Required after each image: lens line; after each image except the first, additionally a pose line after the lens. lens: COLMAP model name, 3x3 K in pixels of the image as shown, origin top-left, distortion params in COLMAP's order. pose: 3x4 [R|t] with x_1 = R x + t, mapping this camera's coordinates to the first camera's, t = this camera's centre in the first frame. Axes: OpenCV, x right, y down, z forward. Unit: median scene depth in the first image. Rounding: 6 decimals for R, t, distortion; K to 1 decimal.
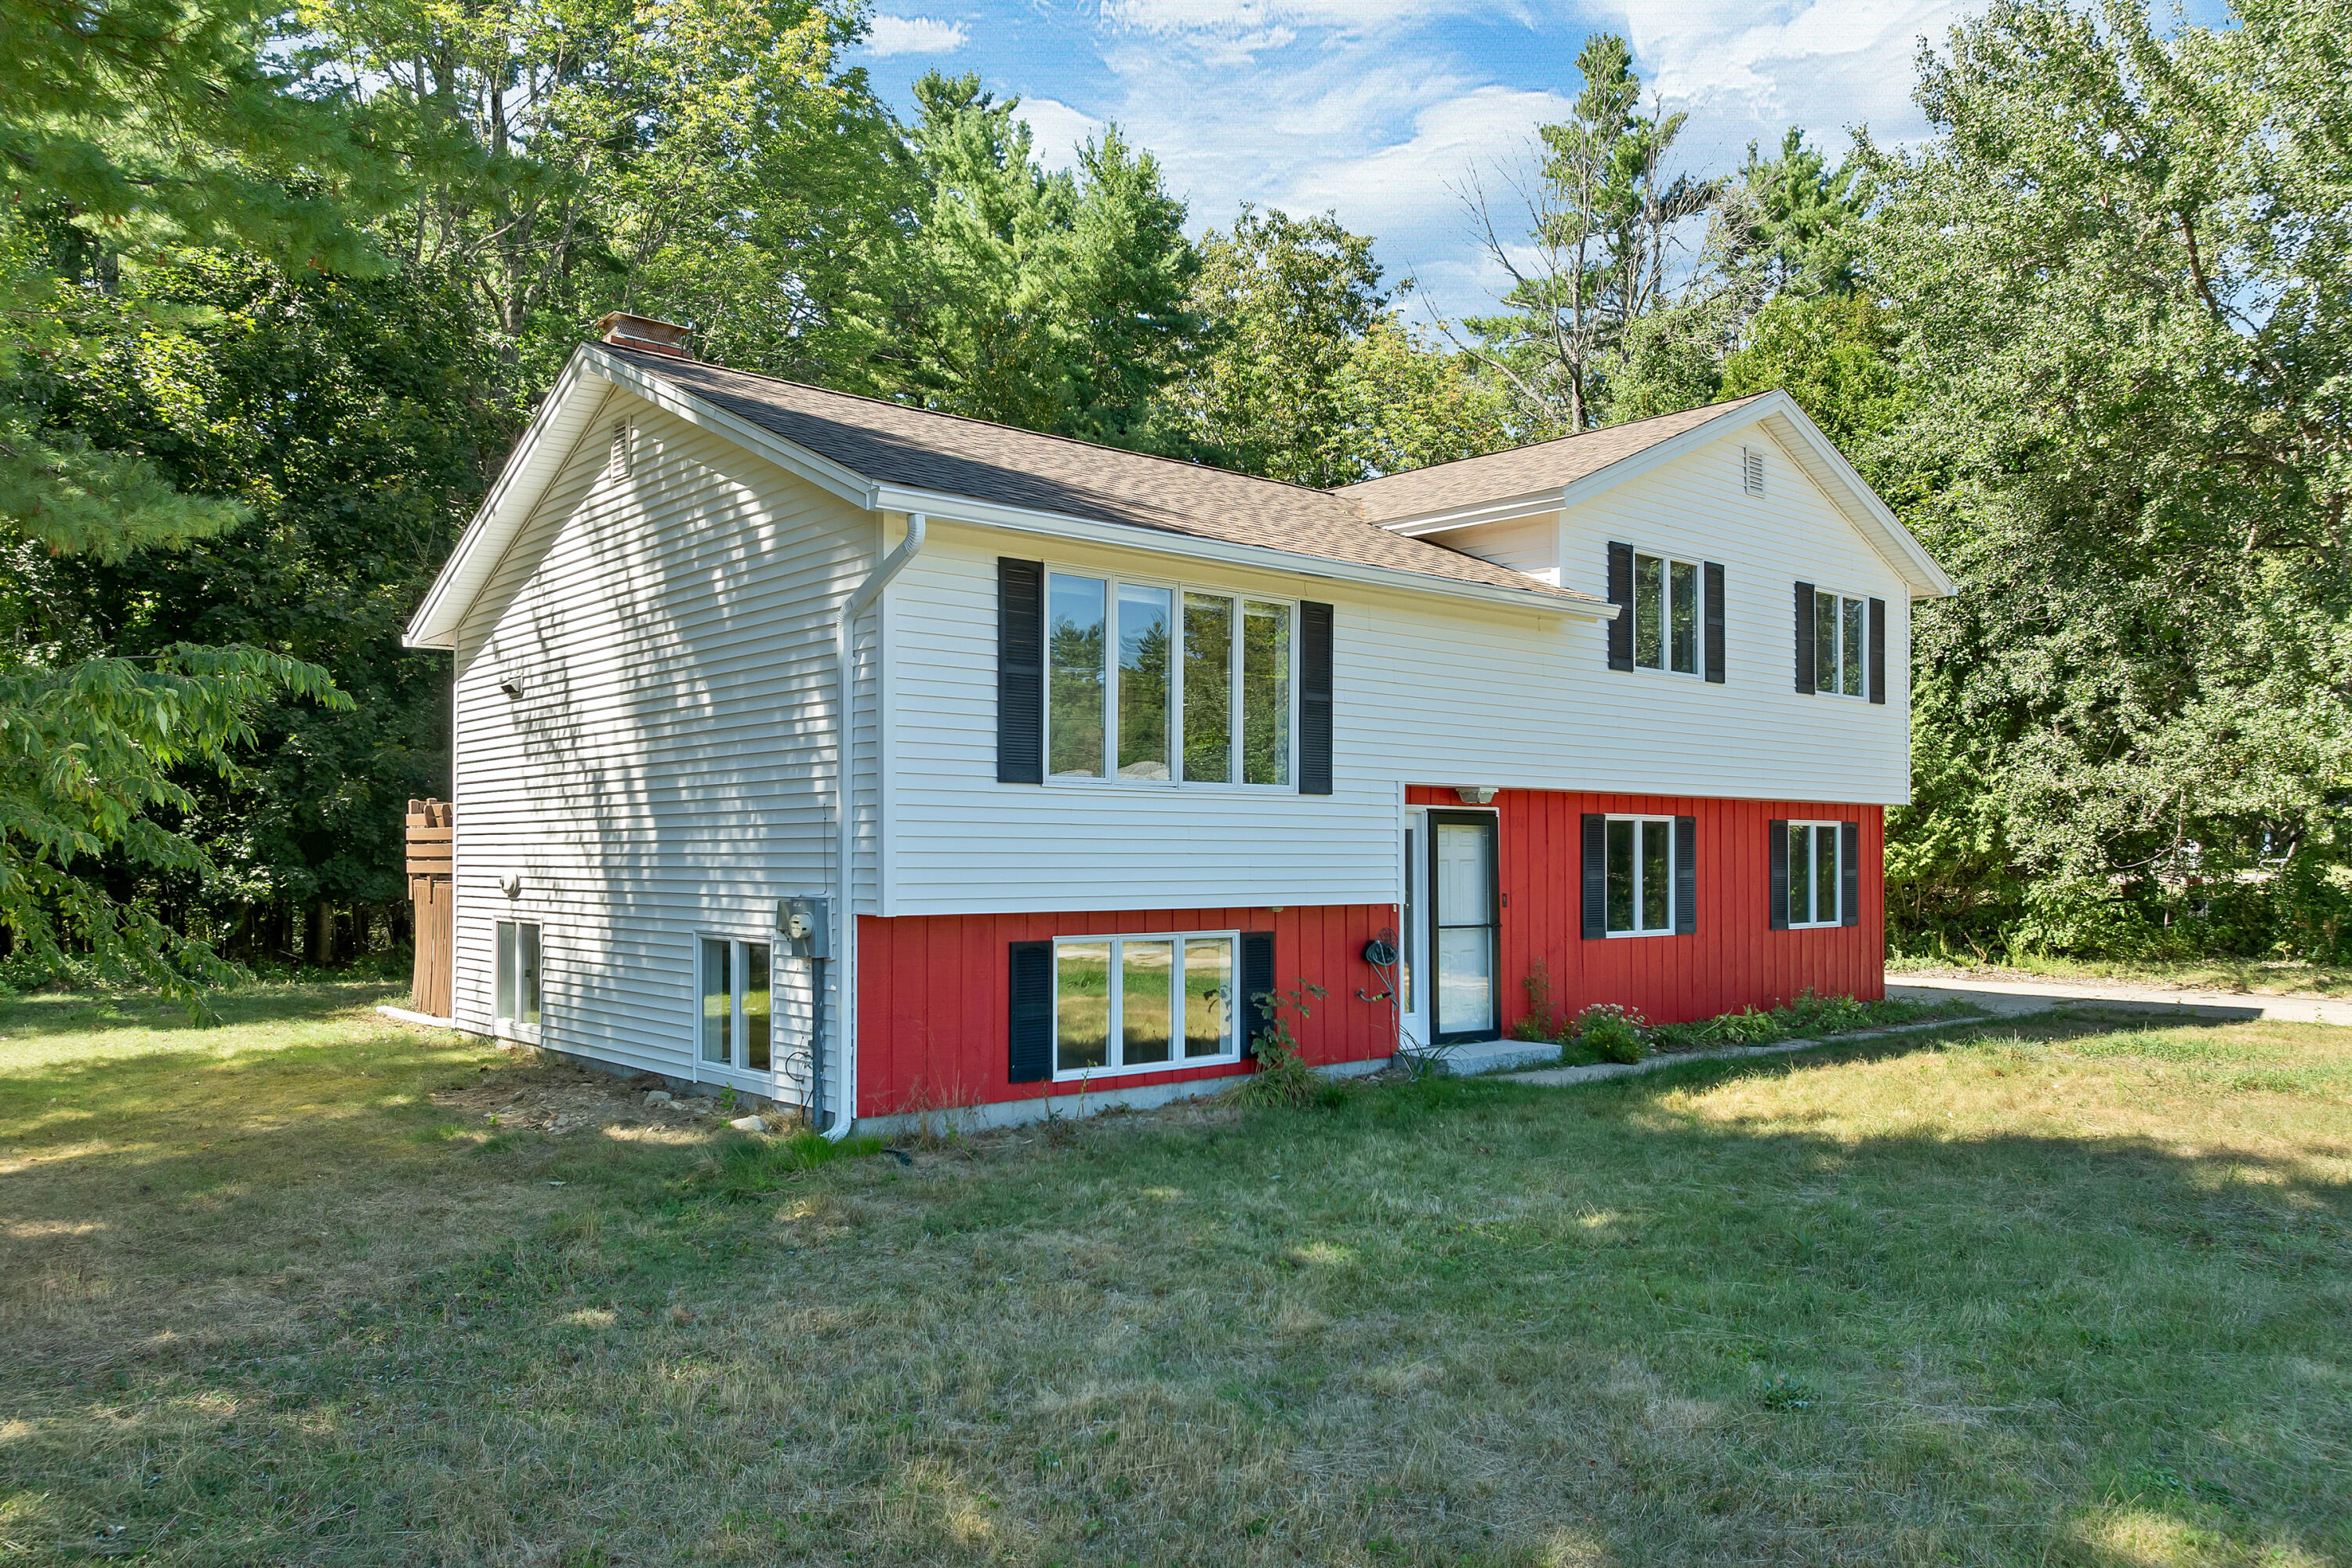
lens RADIAL K [[1698.7, 0, 1239.0], [0, 1698.7, 855.2], [0, 0, 1]] dist [-0.011519, -0.001570]
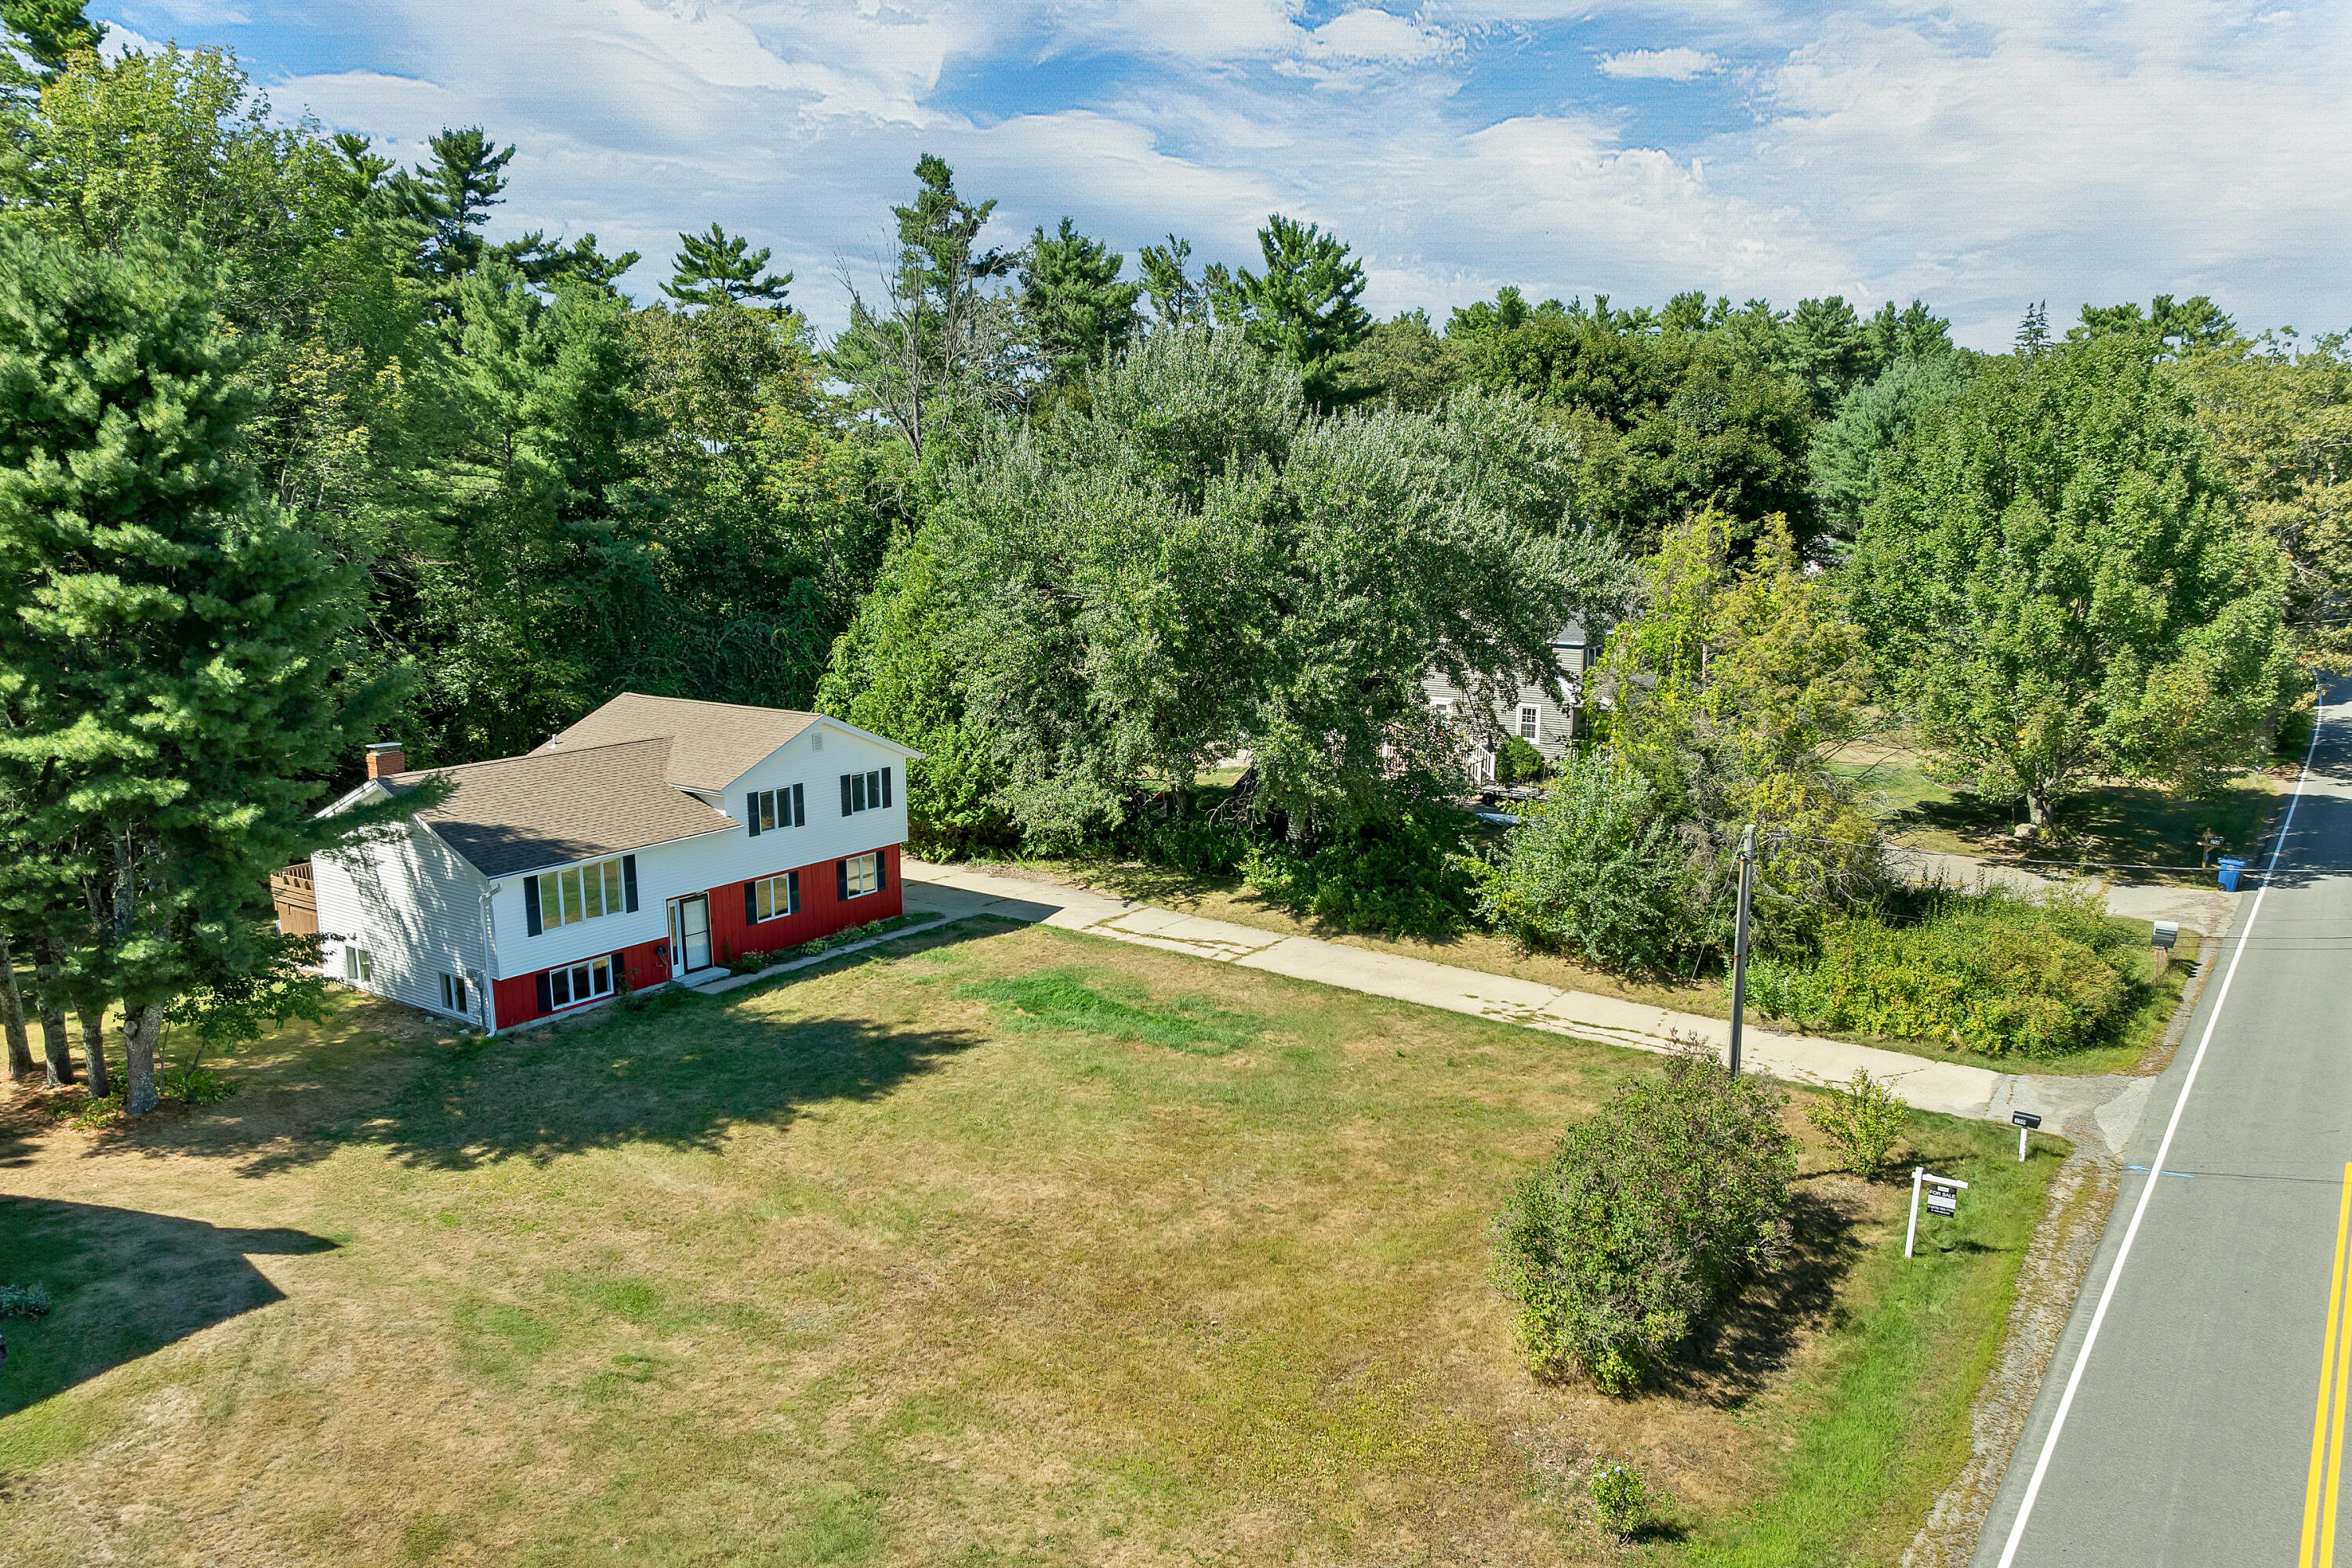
lens RADIAL K [[1698.7, 0, 1186.8], [0, 1698.7, 808.1], [0, 0, 1]] dist [-0.011519, -0.001570]
pose [[0.976770, -0.040220, 0.210484, 0.383081], [-0.000425, 0.981863, 0.189591, -0.802277], [-0.214292, -0.185277, 0.959037, -2.186253]]
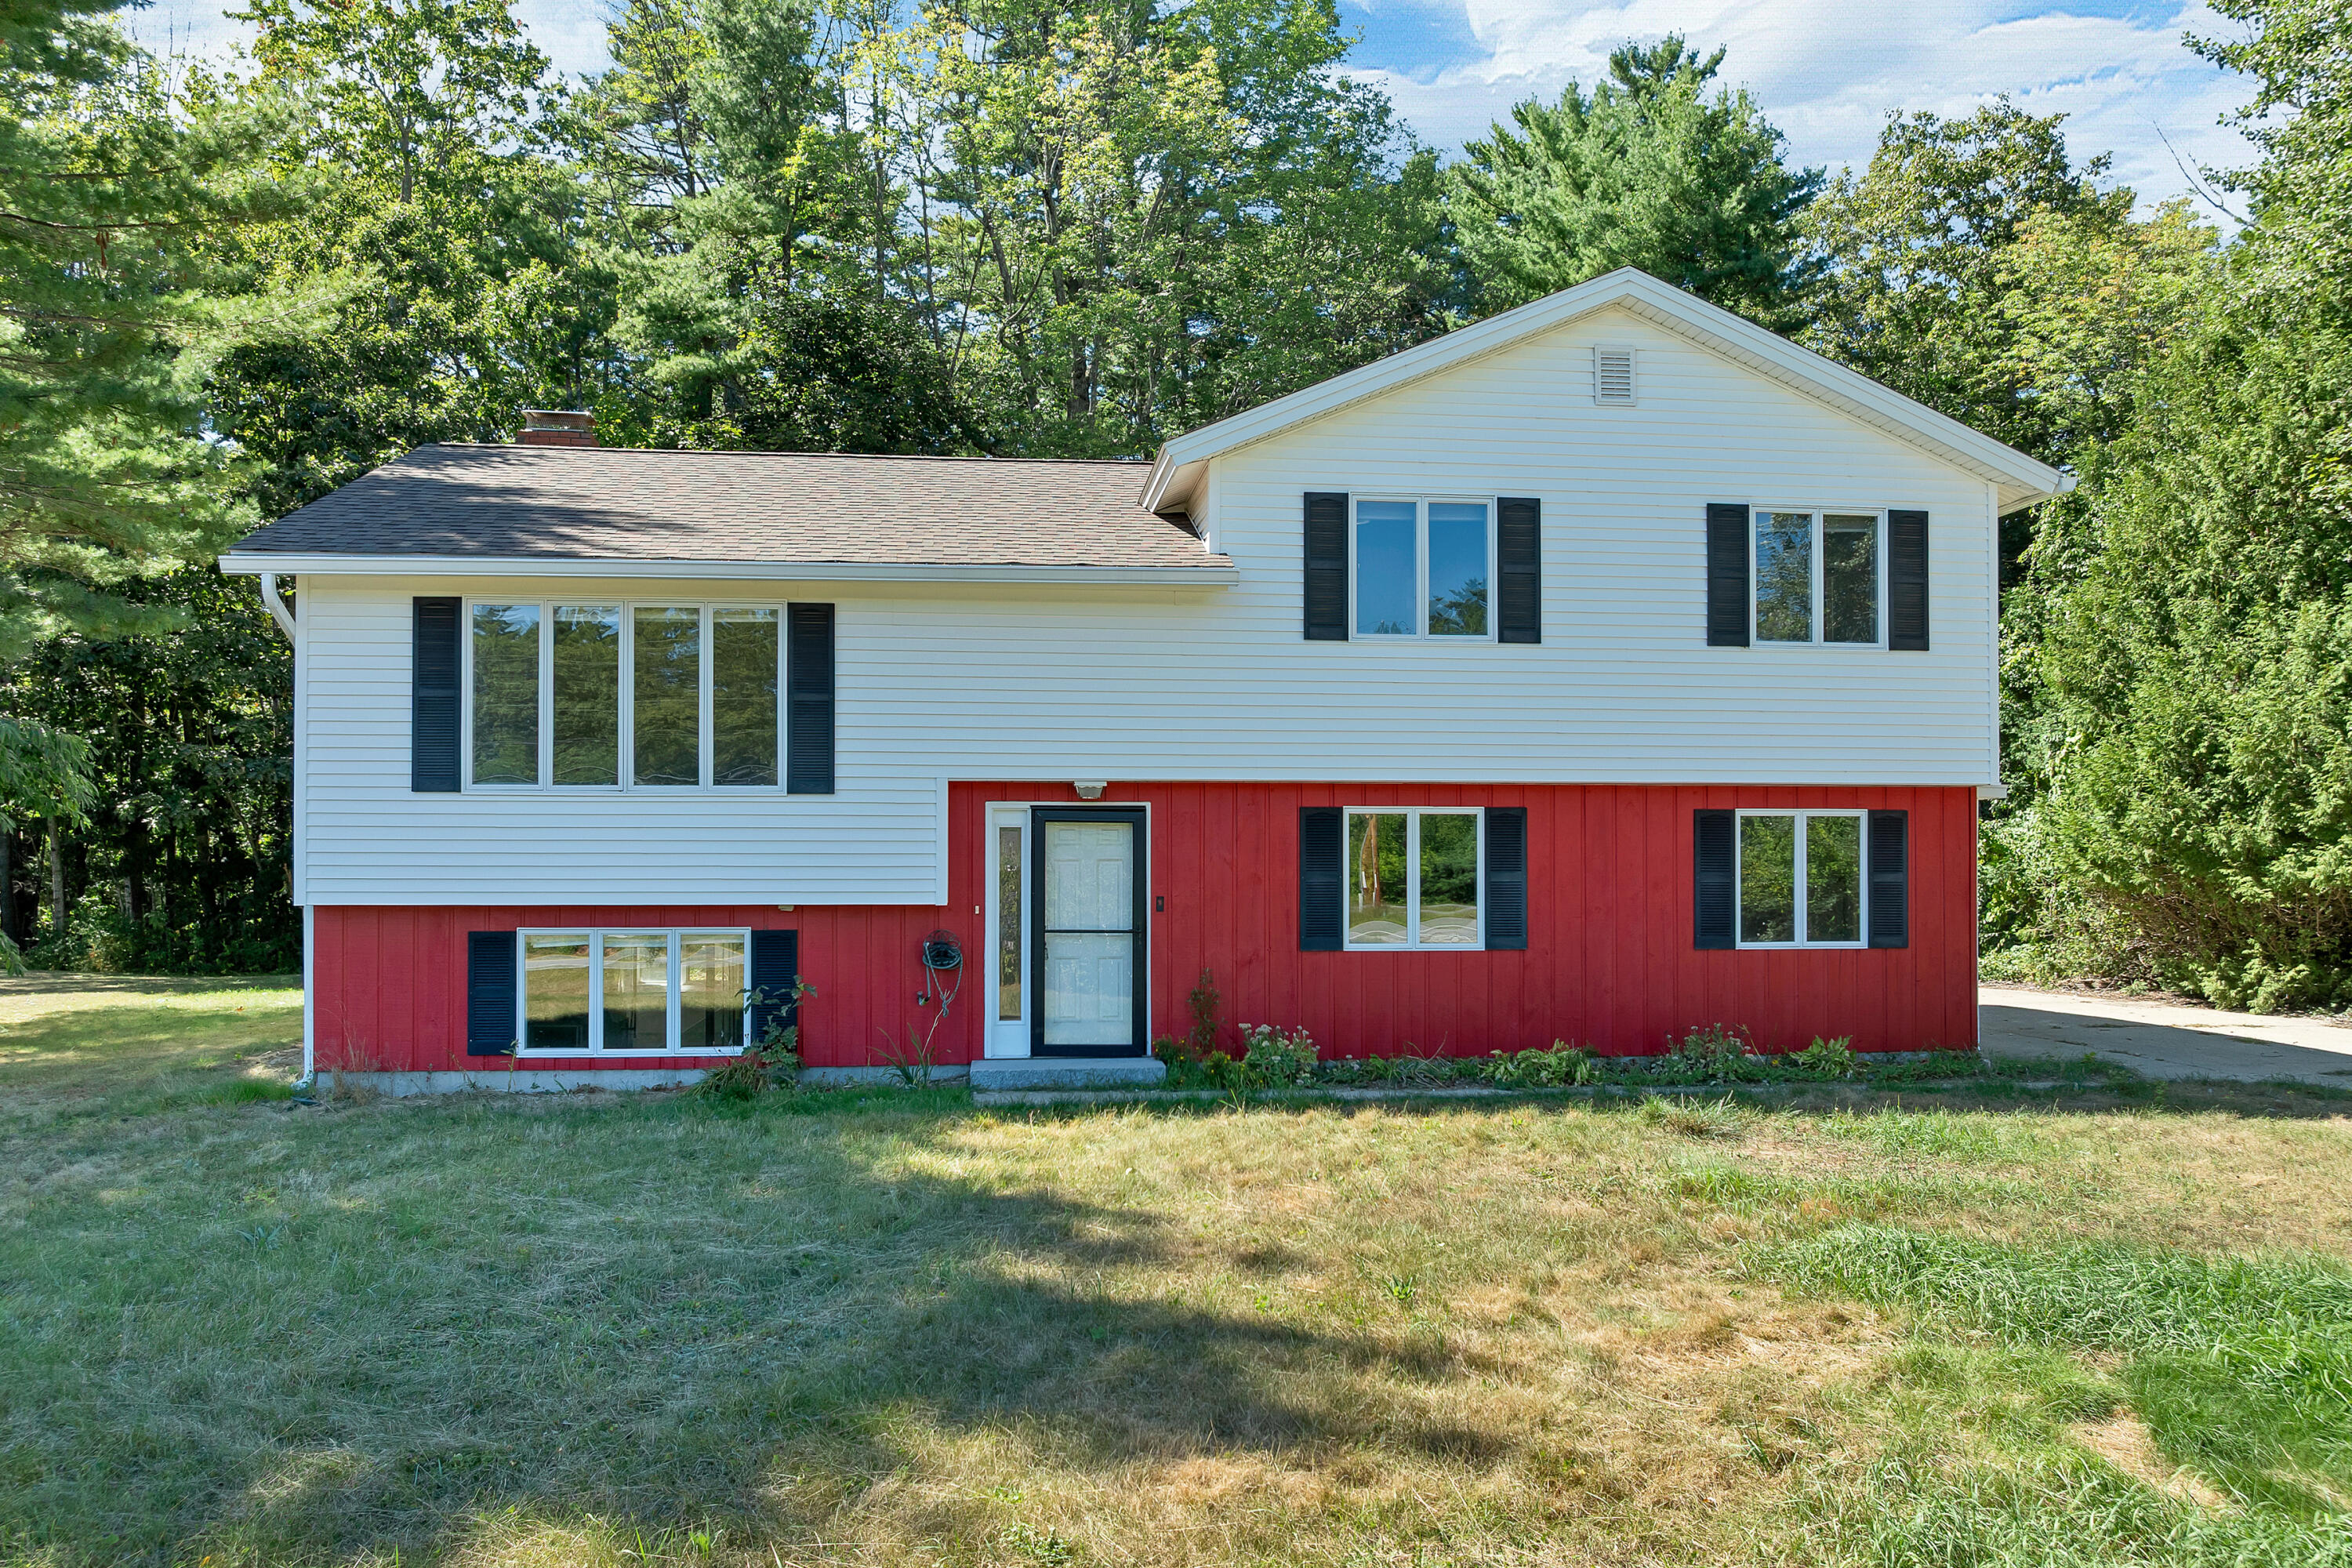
lens RADIAL K [[1698.7, 0, 1210.8], [0, 1698.7, 831.0], [0, 0, 1]] dist [-0.011519, -0.001570]
pose [[0.816499, -0.006694, -0.577308, 0.767921], [-0.000080, 0.999931, -0.011707, -0.002132], [0.577347, 0.009604, 0.816443, 0.298160]]
